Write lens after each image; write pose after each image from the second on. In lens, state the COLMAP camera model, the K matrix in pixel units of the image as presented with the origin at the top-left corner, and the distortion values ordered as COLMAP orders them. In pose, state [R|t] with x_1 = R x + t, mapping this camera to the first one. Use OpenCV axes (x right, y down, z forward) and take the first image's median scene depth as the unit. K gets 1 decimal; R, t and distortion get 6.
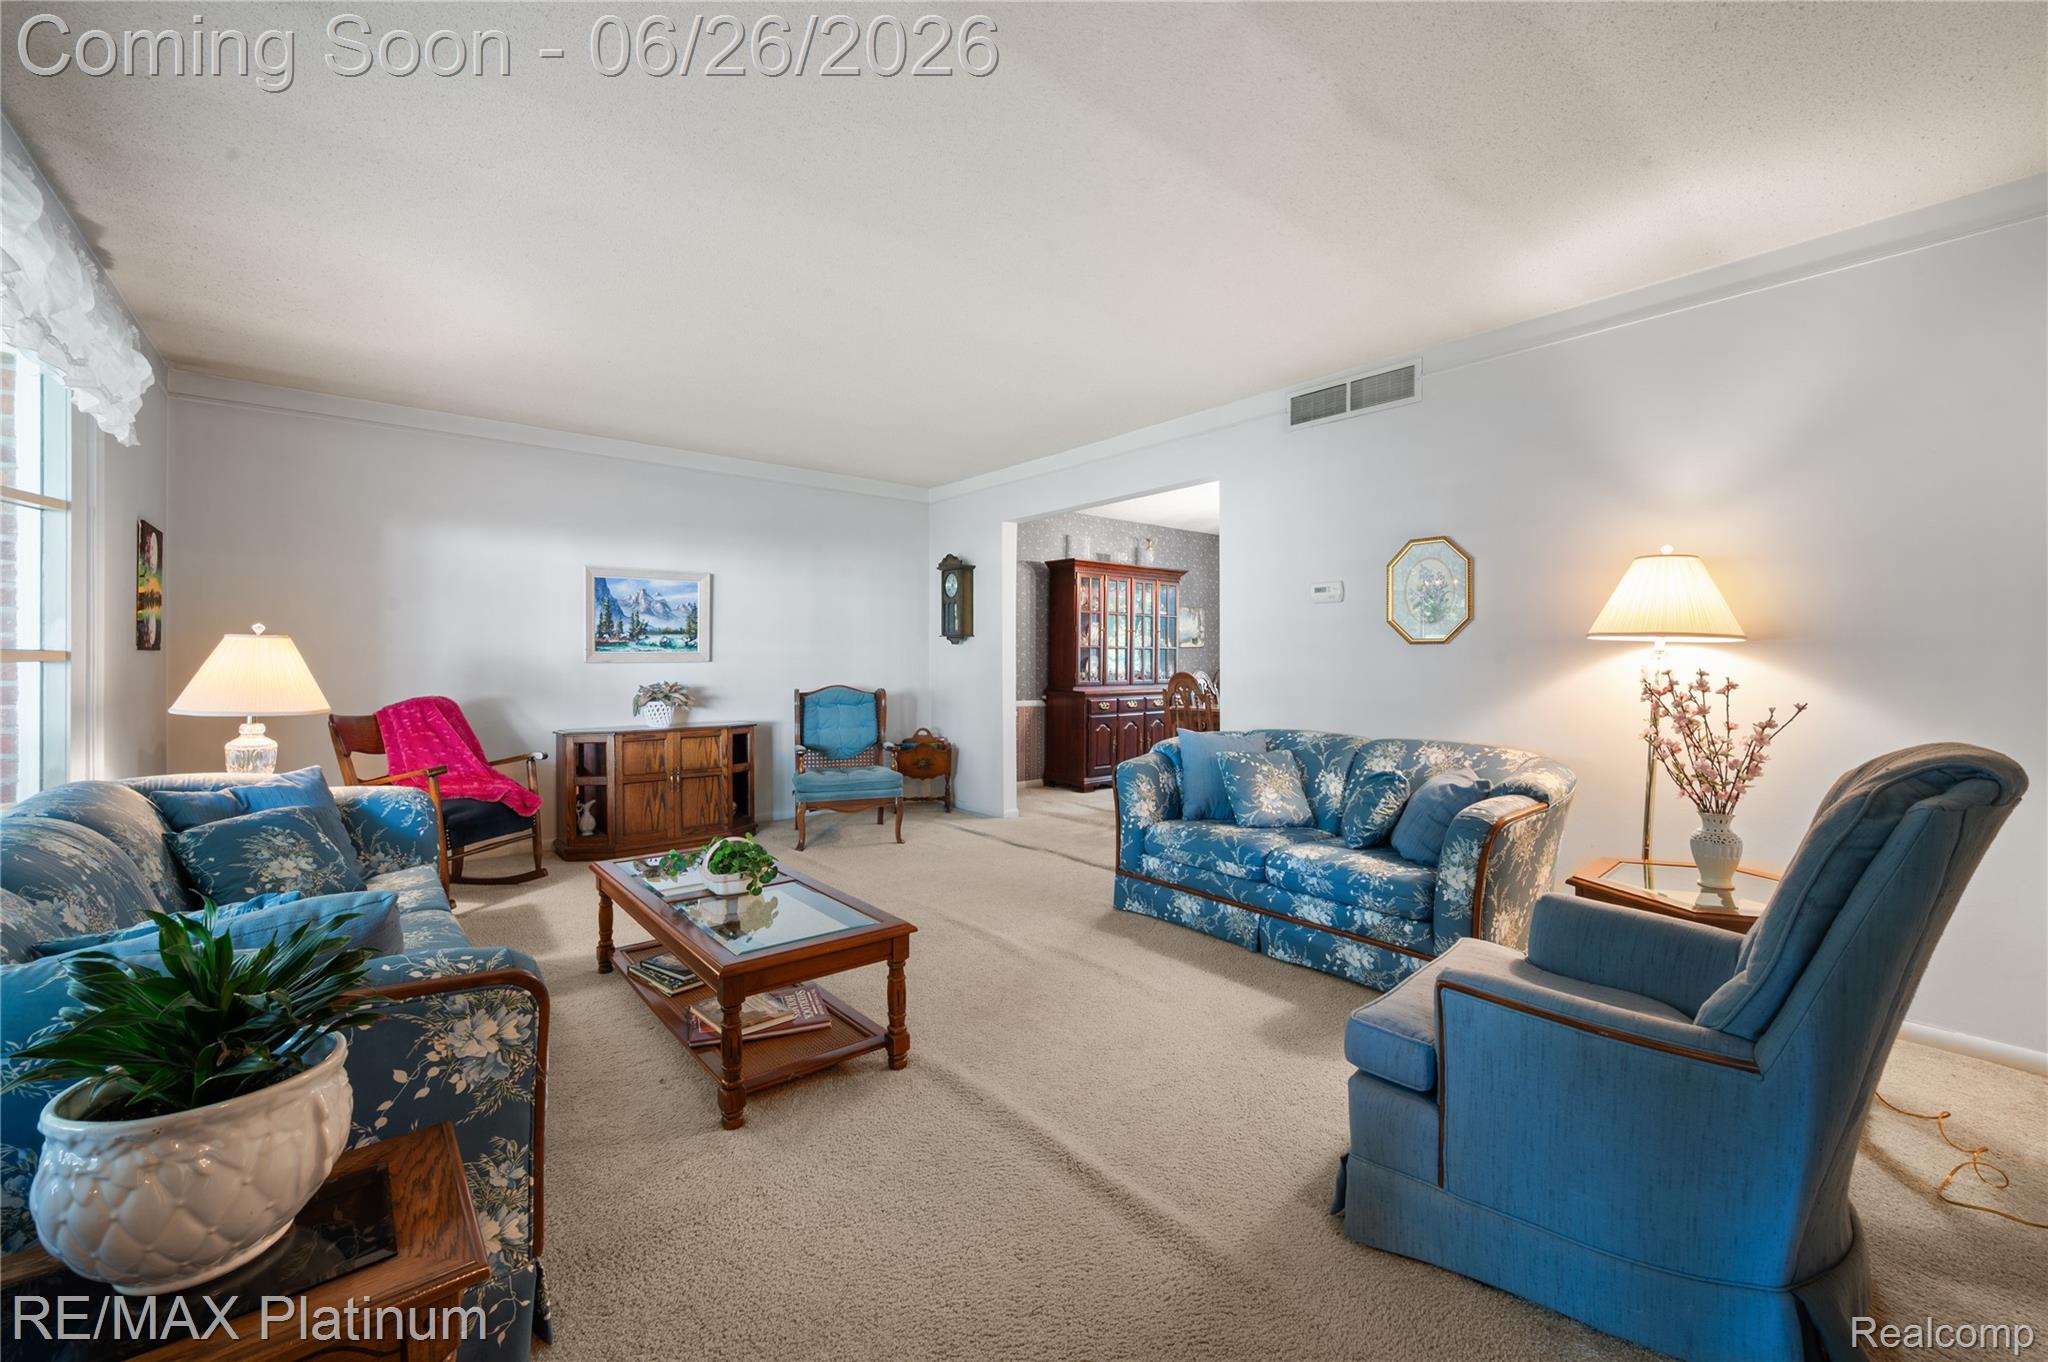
lens RADIAL K [[821.8, 0, 1022.5], [0, 821.8, 663.4], [0, 0, 1]] dist [-0.000880, -0.000147]
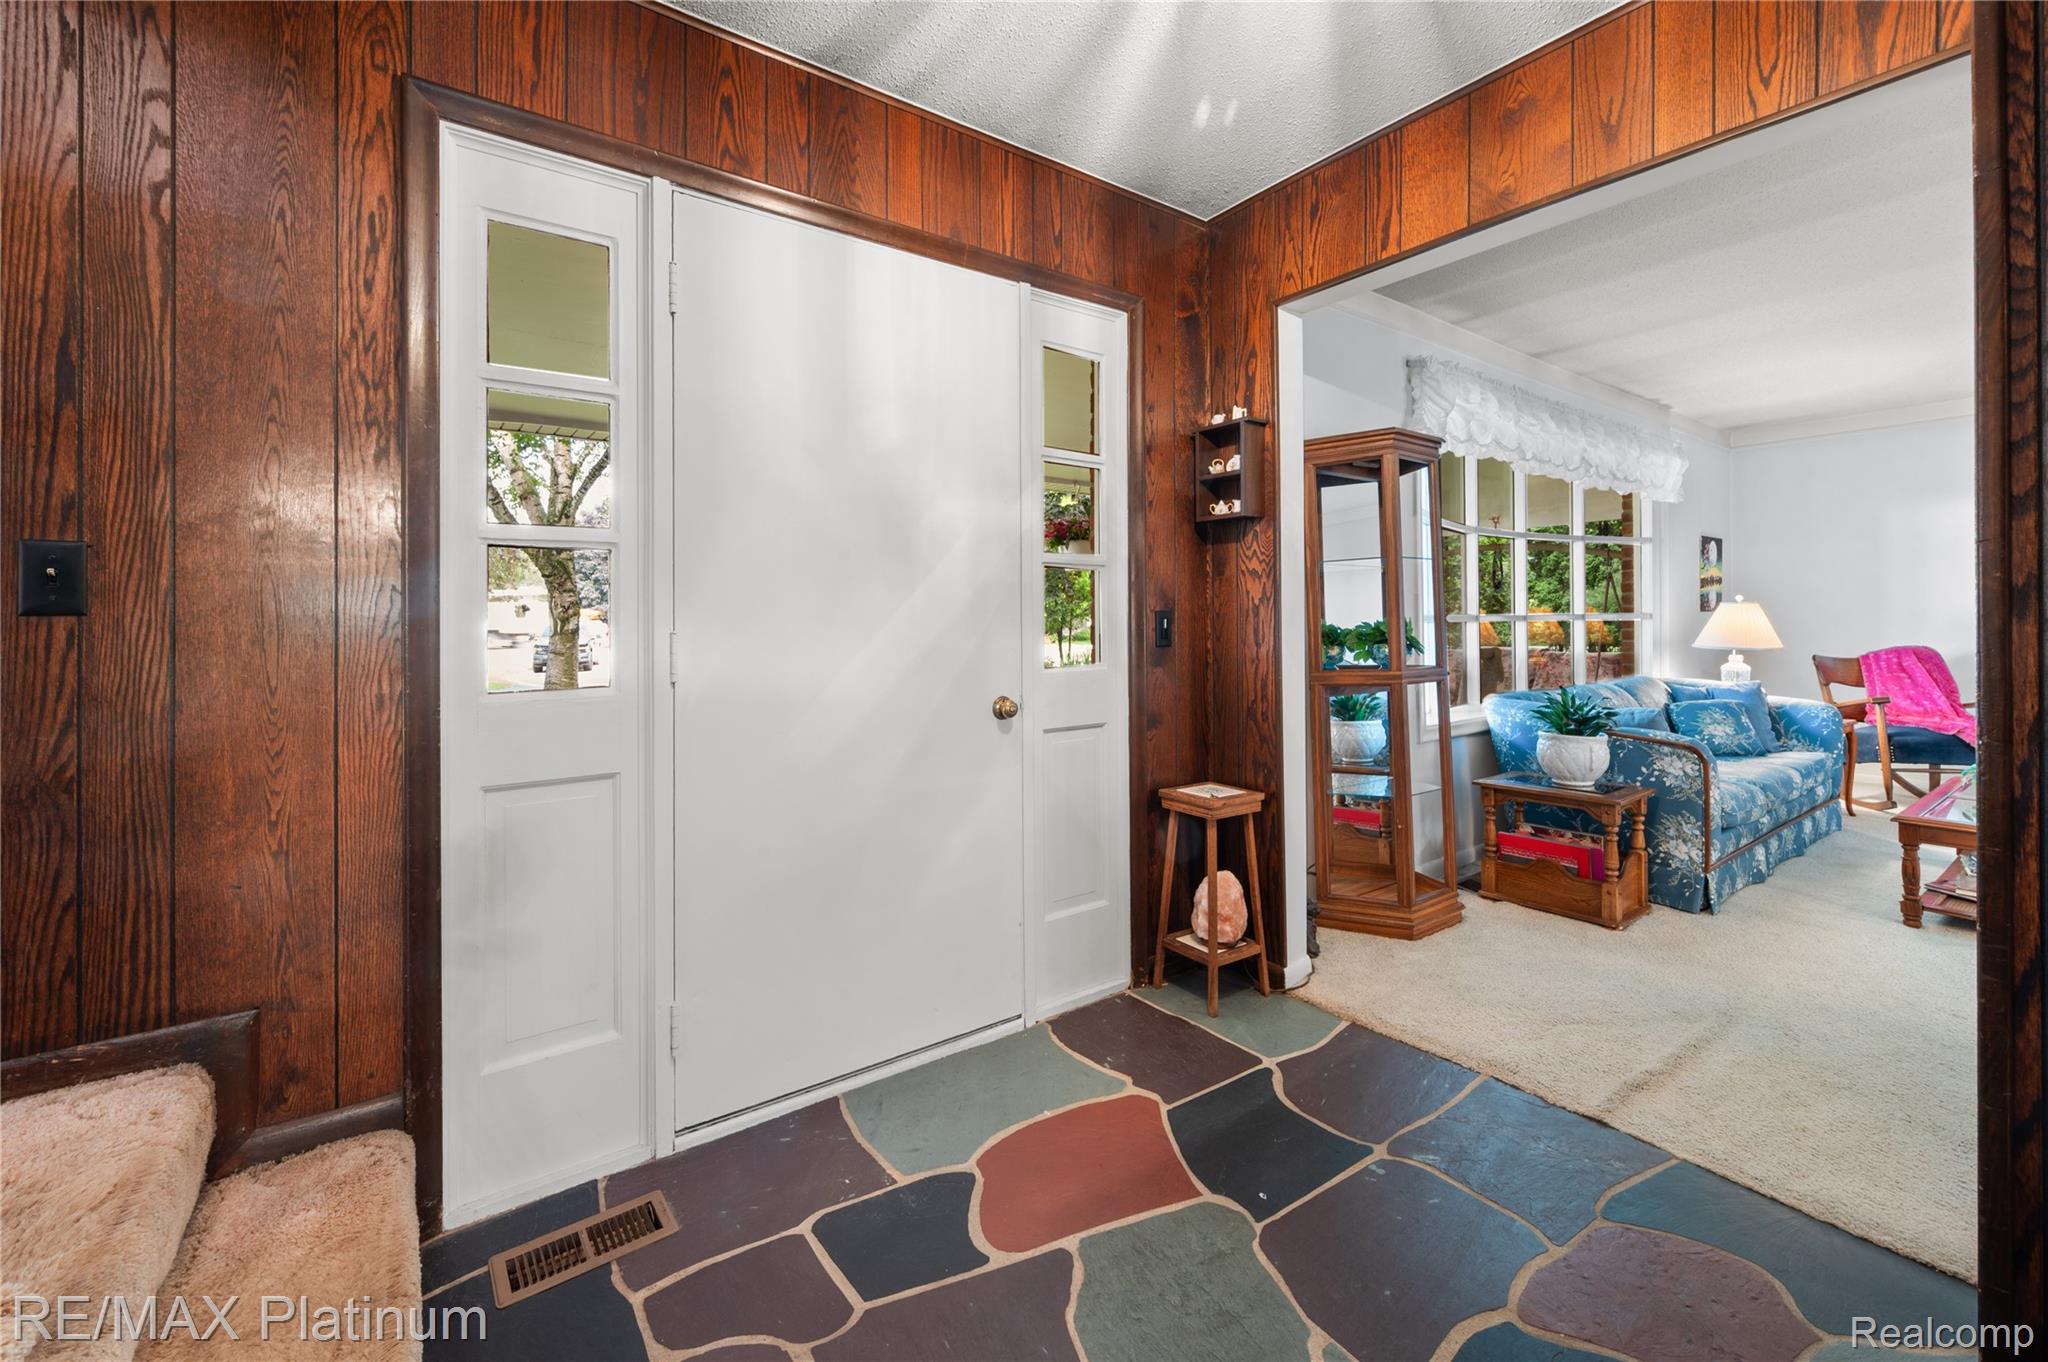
lens RADIAL K [[844.1, 0, 1025.6], [0, 844.1, 611.5], [0, 0, 1]] dist [-0.000928, -0.000141]
pose [[-0.051406, -0.012045, -0.998605, 0.878339], [0.002939, 0.999921, -0.012212, 0.000852], [0.998673, -0.003562, -0.051367, -0.371409]]
